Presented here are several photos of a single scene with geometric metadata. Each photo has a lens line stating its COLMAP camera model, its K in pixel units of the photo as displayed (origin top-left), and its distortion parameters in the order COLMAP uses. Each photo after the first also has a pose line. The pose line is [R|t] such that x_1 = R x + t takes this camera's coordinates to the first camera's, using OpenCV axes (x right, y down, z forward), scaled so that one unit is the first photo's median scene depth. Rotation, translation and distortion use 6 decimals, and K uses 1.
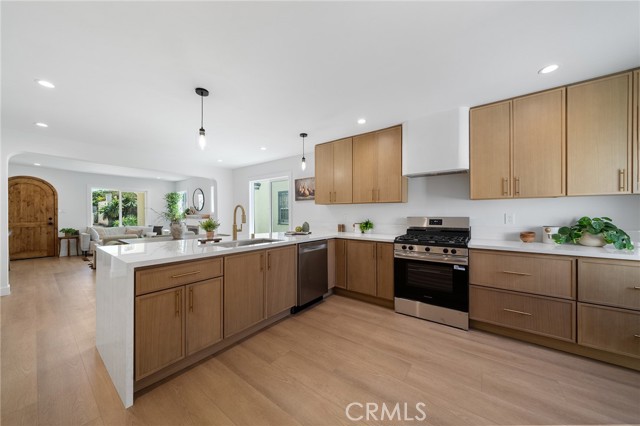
lens RADIAL K [[217.8, 0, 320.2], [0, 217.8, 211.6], [0, 0, 1]] dist [-0.000621, -0.000073]
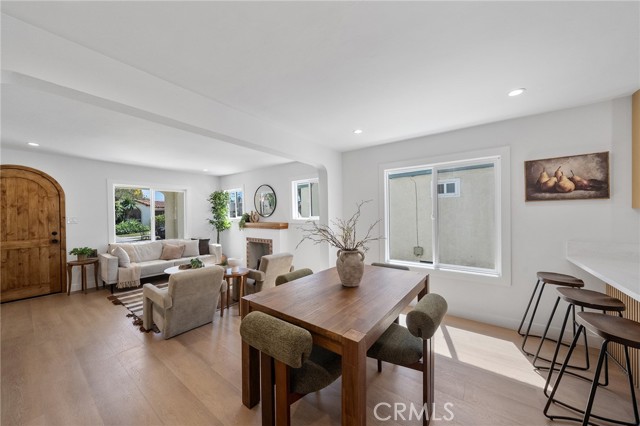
lens RADIAL K [[225.2, 0, 320.0], [0, 225.2, 213.0], [0, 0, 1]] dist [-0.000696, -0.000194]
pose [[0.999934, -0.010851, 0.003871, -0.473985], [0.010828, 0.999925, 0.005787, -0.022075], [-0.003934, -0.005745, 0.999976, 0.346223]]
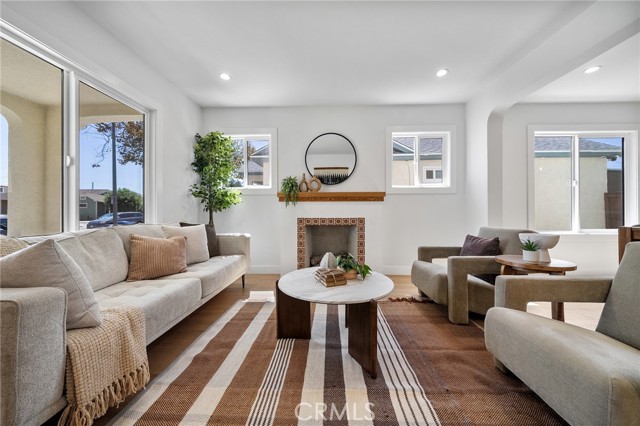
lens RADIAL K [[217.8, 0, 320.2], [0, 217.8, 211.6], [0, 0, 1]] dist [-0.000621, -0.000073]
pose [[0.814489, -0.005368, 0.580154, -1.015565], [-0.001486, 0.999935, 0.011338, 0.056035], [-0.580177, -0.010097, 0.814428, 0.806131]]
